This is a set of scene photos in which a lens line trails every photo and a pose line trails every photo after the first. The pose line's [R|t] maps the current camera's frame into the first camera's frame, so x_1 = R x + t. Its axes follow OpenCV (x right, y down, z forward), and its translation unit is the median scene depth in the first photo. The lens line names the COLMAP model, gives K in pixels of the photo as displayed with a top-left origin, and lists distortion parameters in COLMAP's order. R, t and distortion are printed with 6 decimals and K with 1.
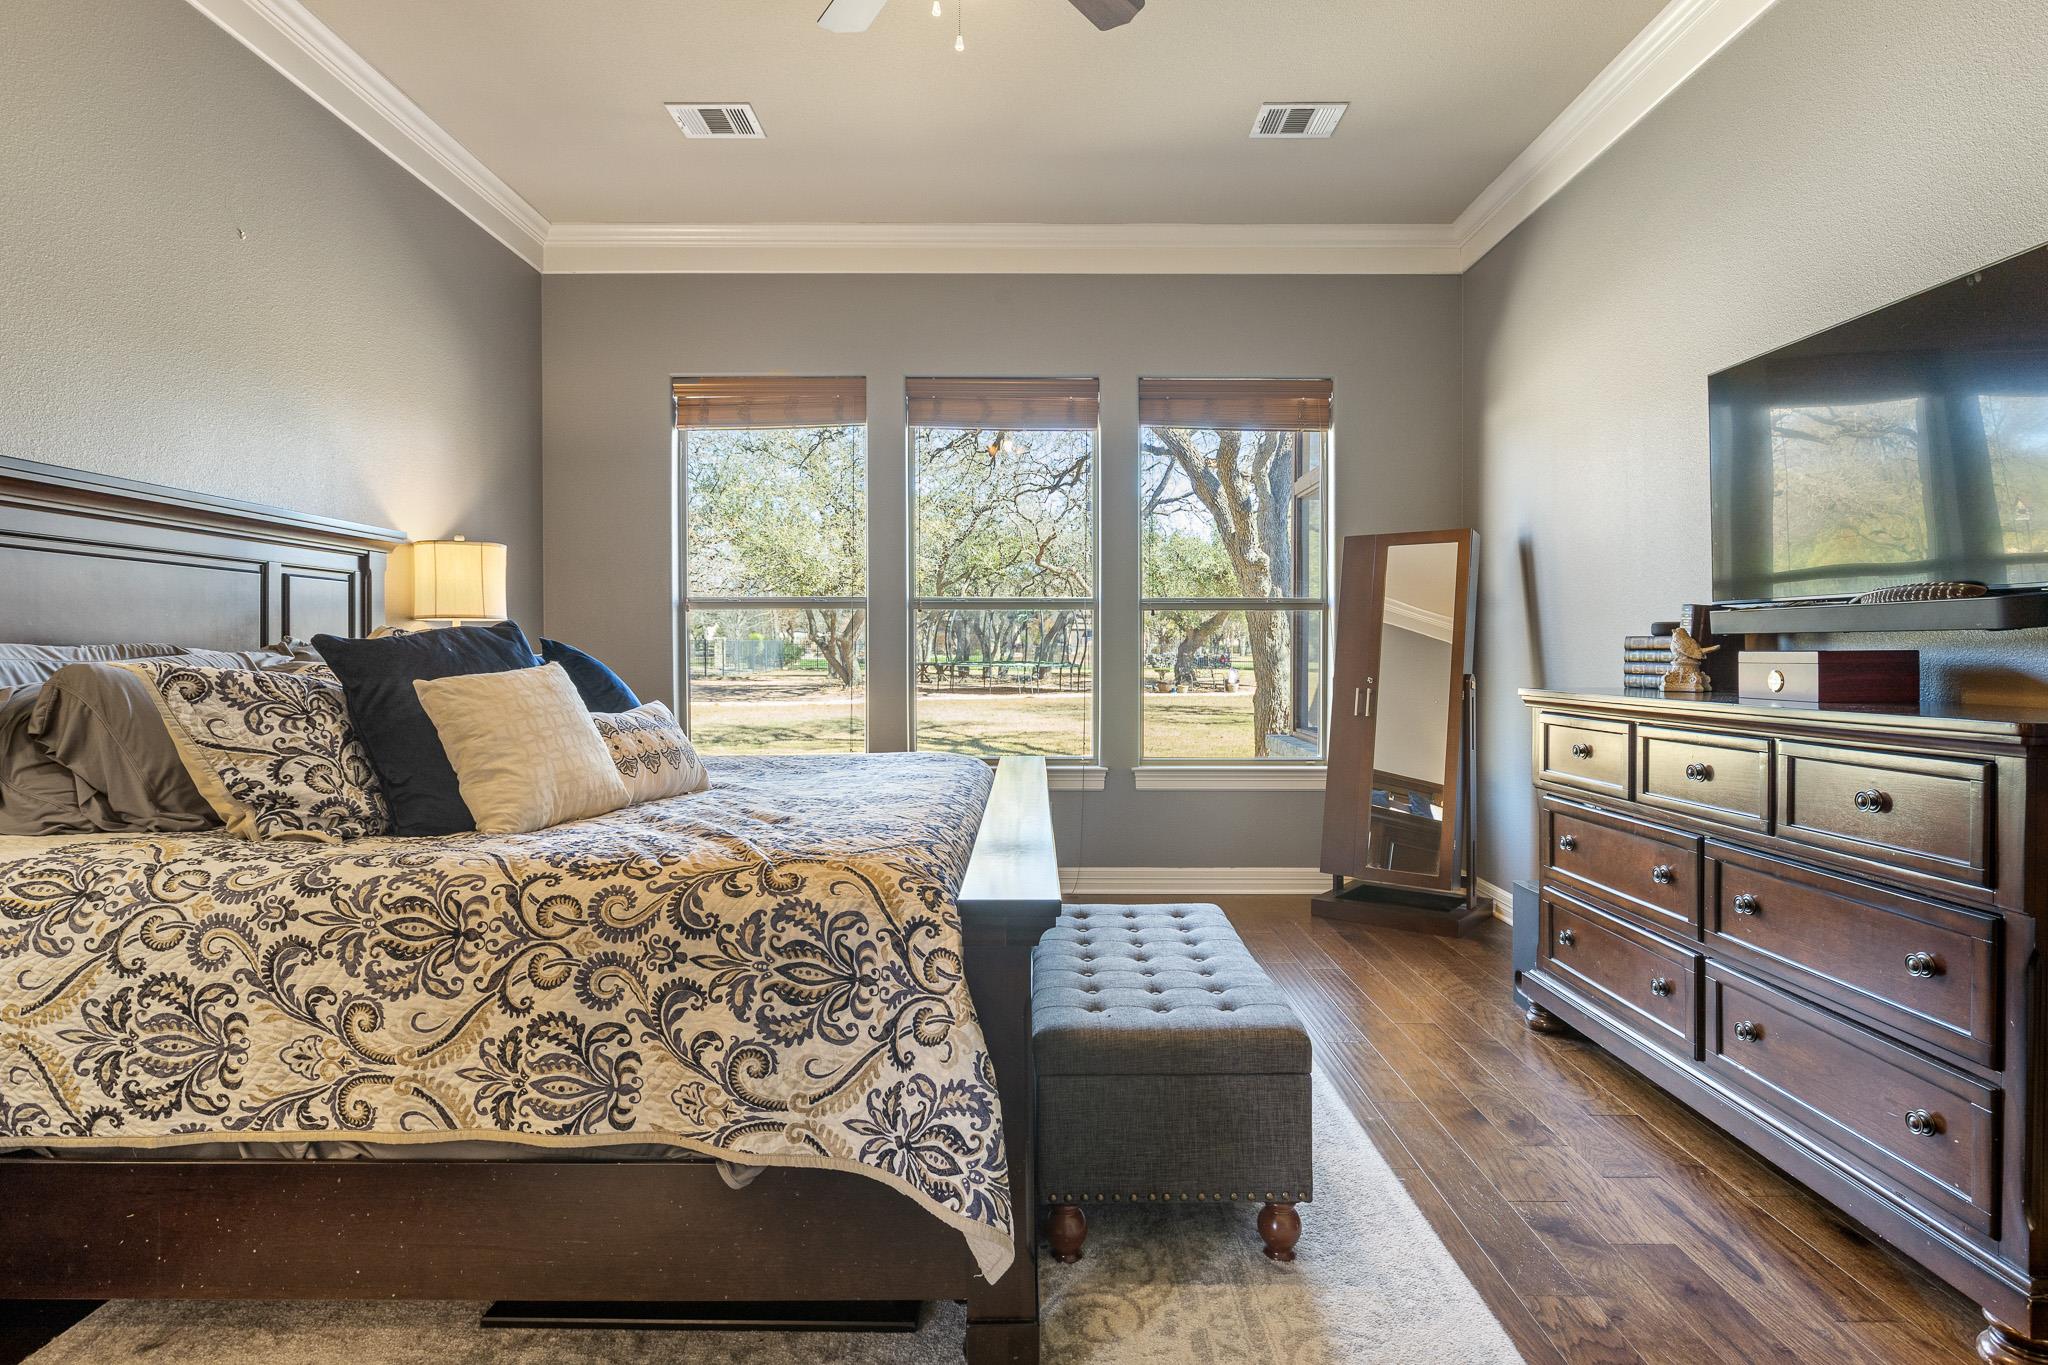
lens RADIAL K [[1089.8, 0, 1025.0], [0, 1089.8, 673.2], [0, 0, 1]] dist [-0.000417, 0.001055]
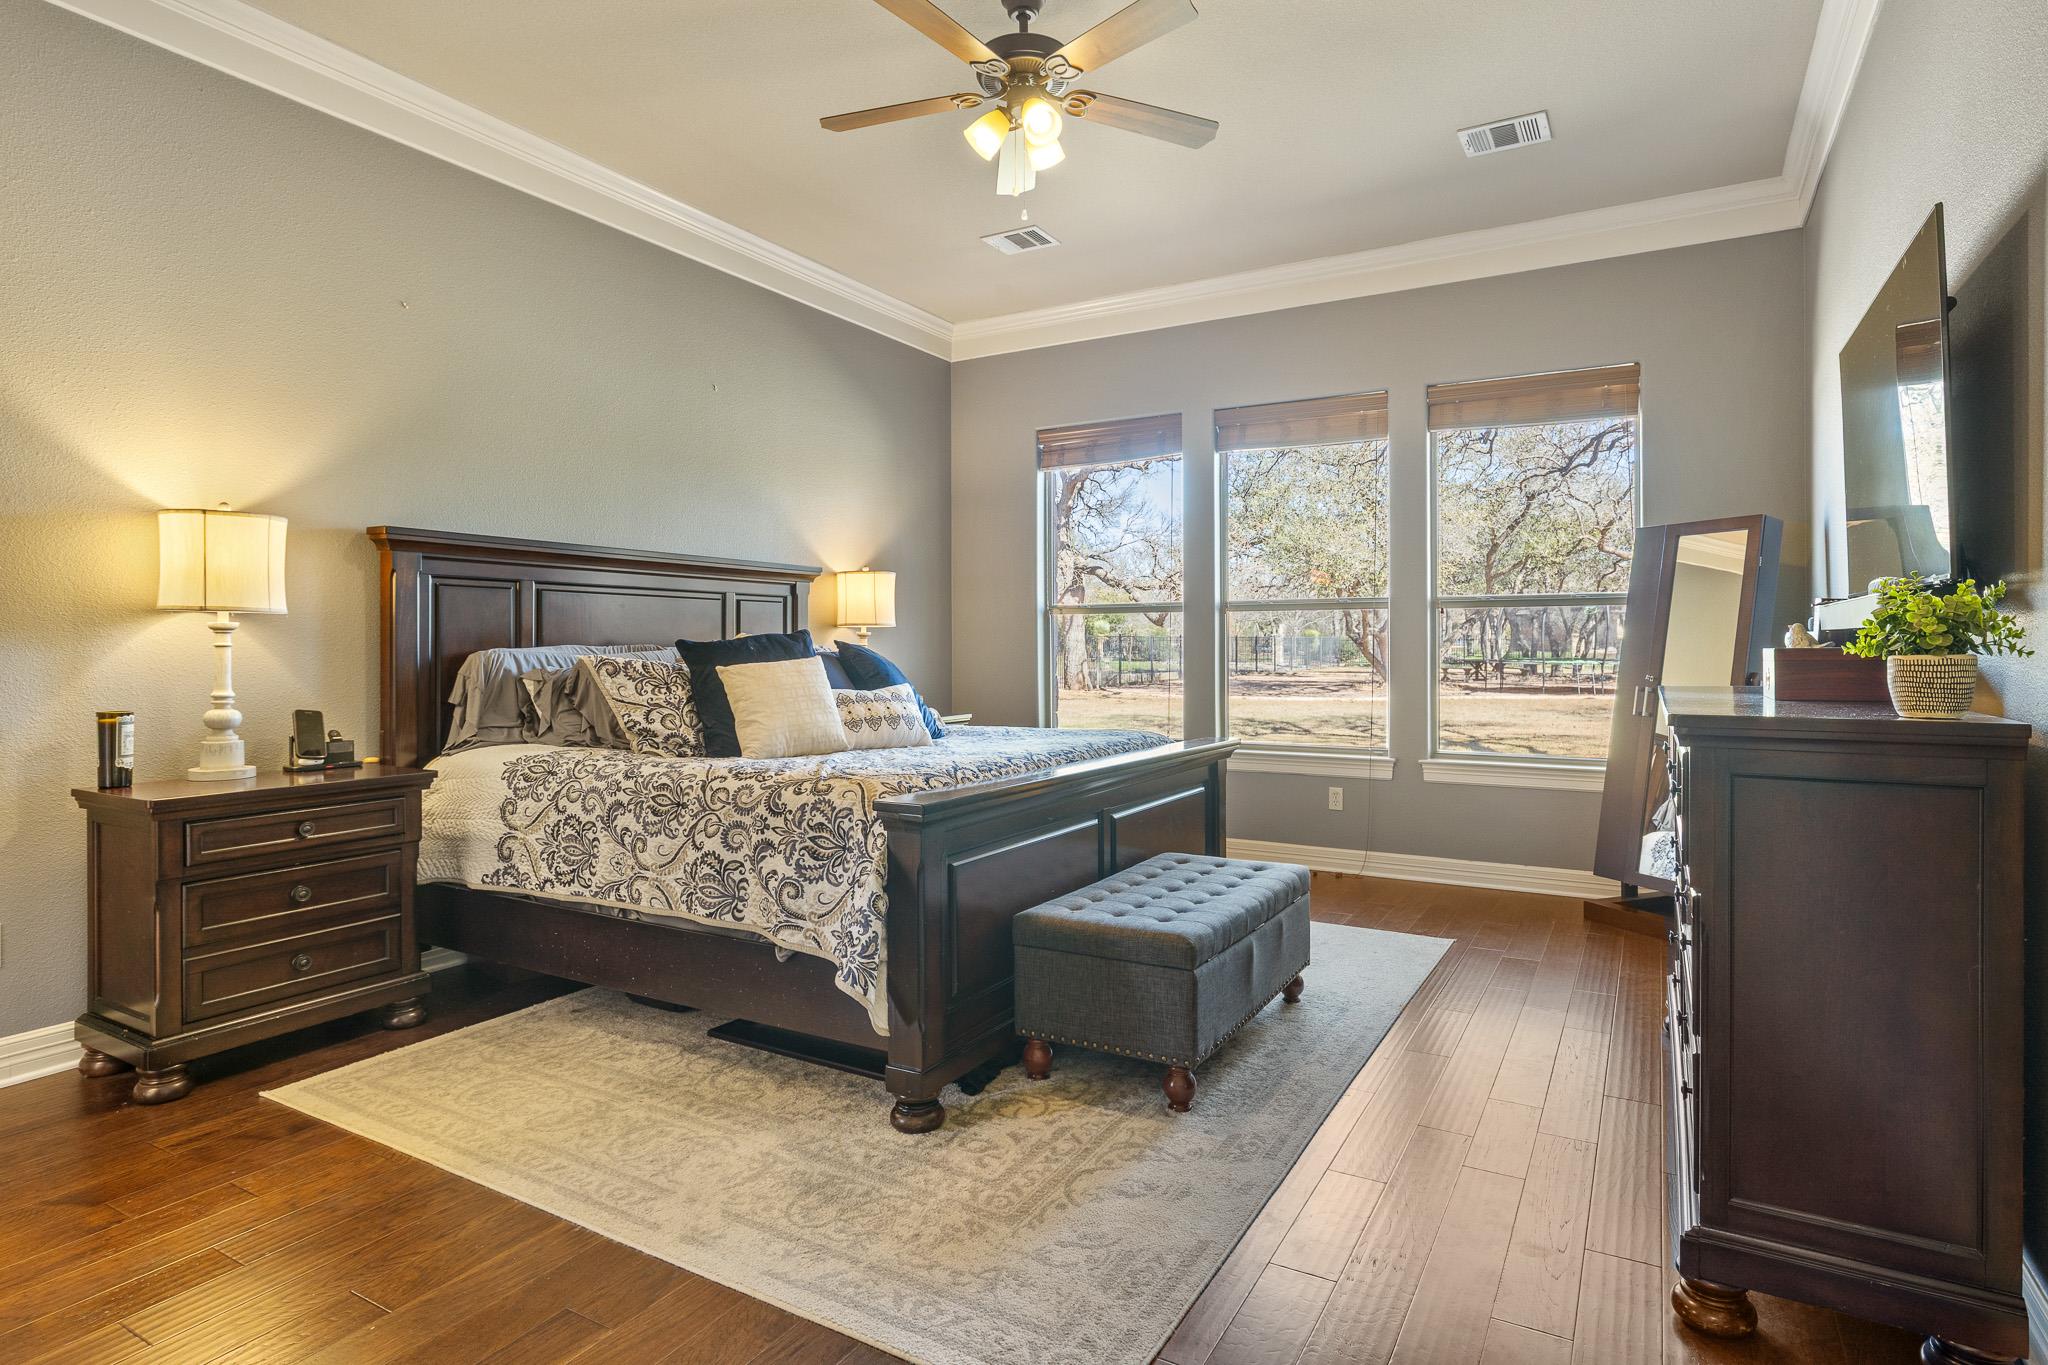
lens RADIAL K [[1089.8, 0, 1015.6], [0, 1089.8, 662.1], [0, 0, 1]] dist [-0.000417, 0.001055]
pose [[0.864170, 0.005702, -0.503167, 0.741504], [-0.009185, 0.999948, -0.004443, 0.003229], [0.503115, 0.008461, 0.864178, -0.246674]]
